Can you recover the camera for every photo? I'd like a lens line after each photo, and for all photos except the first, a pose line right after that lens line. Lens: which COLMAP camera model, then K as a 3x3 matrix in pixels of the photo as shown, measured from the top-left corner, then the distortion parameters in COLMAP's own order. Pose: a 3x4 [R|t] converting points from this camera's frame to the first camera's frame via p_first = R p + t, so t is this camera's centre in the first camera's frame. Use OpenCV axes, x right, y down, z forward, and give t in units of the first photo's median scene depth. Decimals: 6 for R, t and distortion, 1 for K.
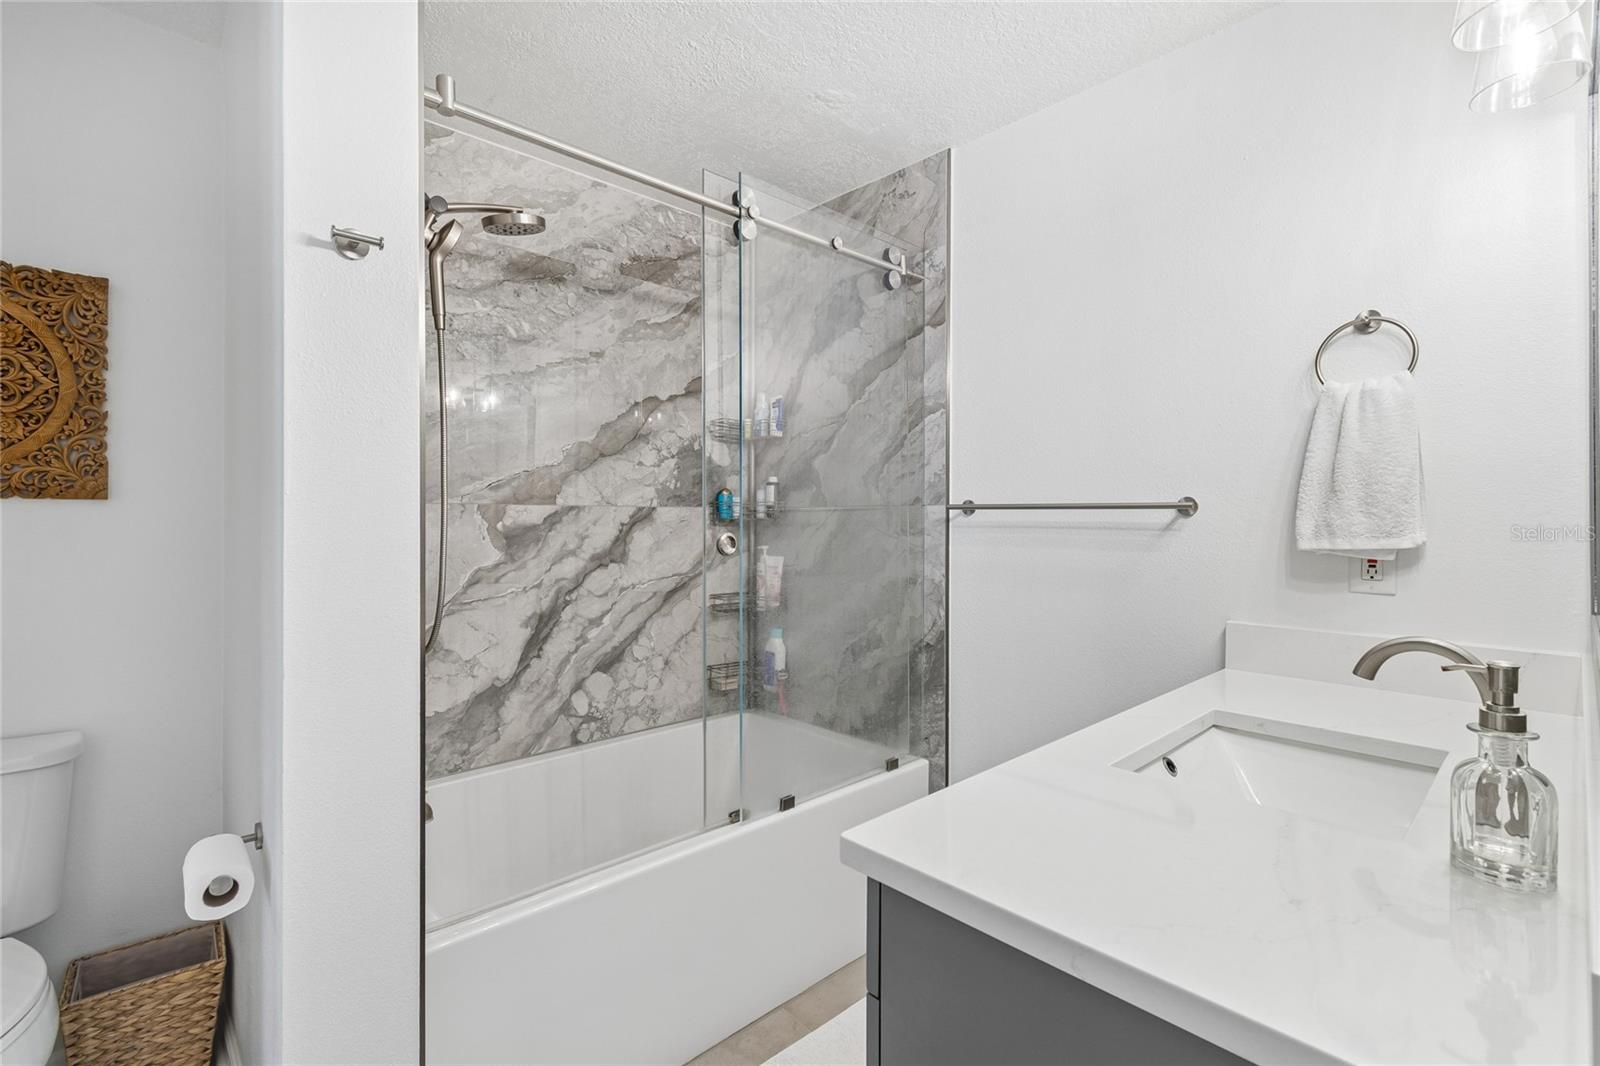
lens RADIAL K [[716.9, 0, 799.8], [0, 716.9, 520.9], [0, 0, 1]] dist [0.001847, -0.000826]
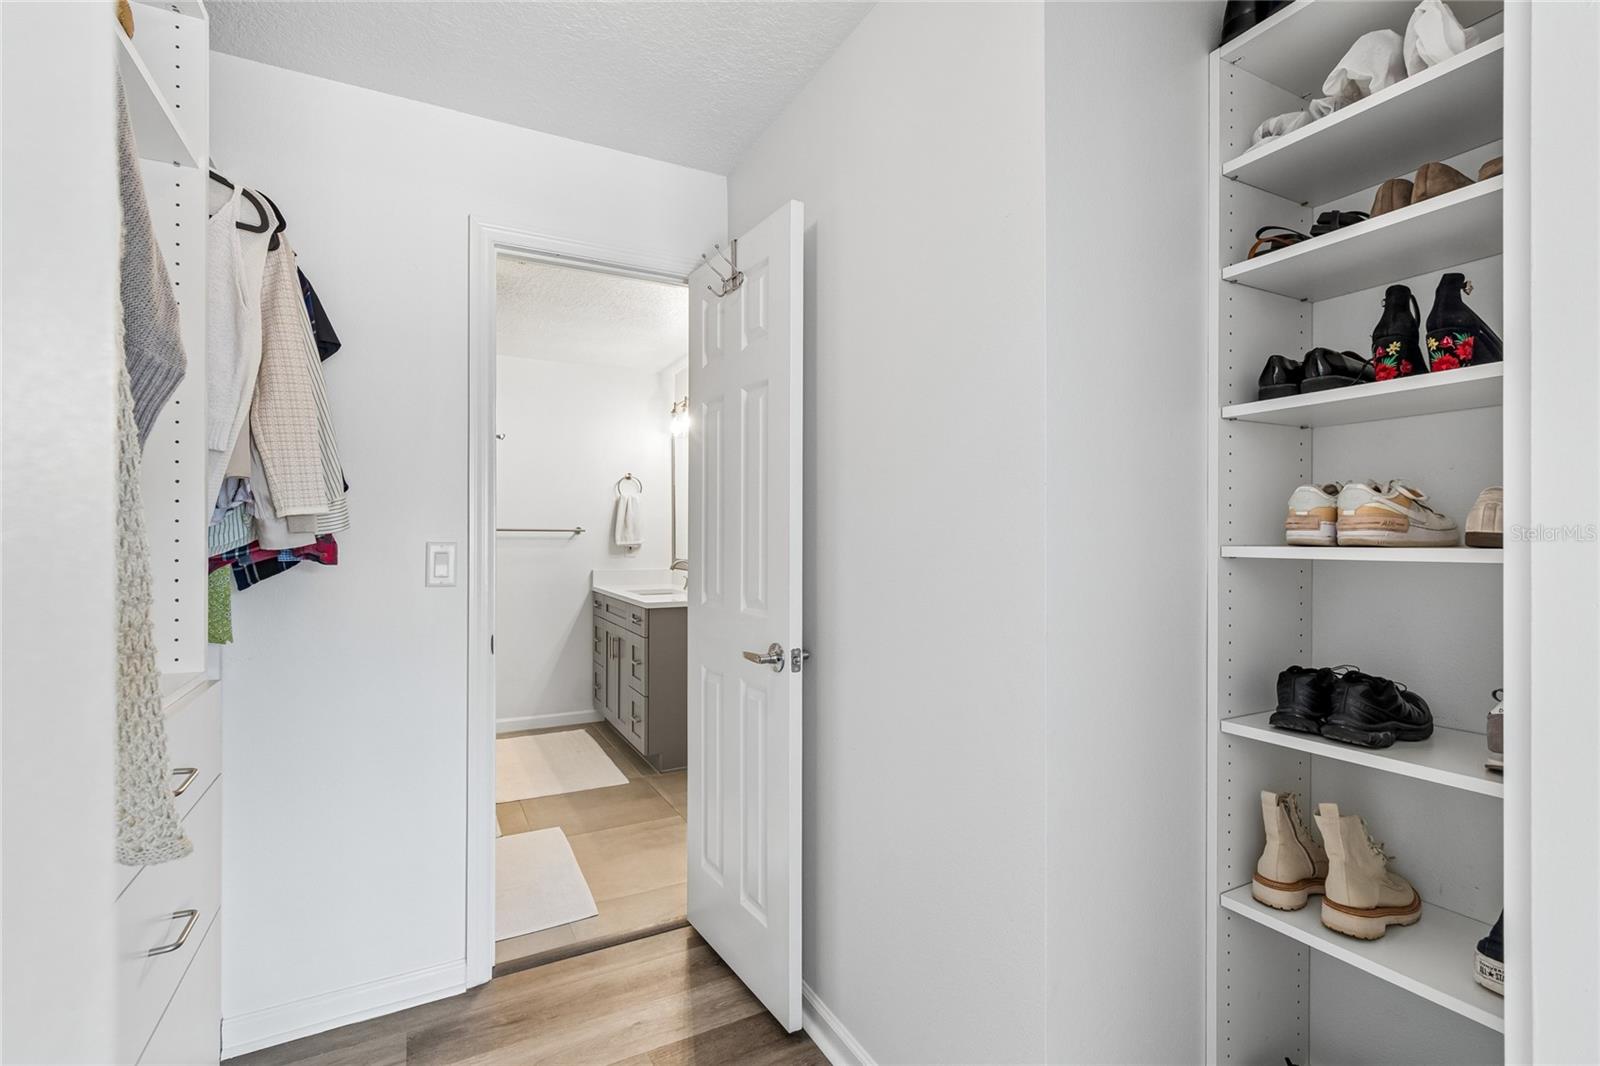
lens RADIAL K [[716.9, 0, 795.0], [0, 716.9, 532.4], [0, 0, 1]] dist [0.001847, -0.000826]
pose [[0.274451, -0.000958, 0.961601, -2.207045], [0.005716, 0.999983, -0.000635, -0.008106], [-0.961584, 0.005671, 0.274452, -0.665580]]
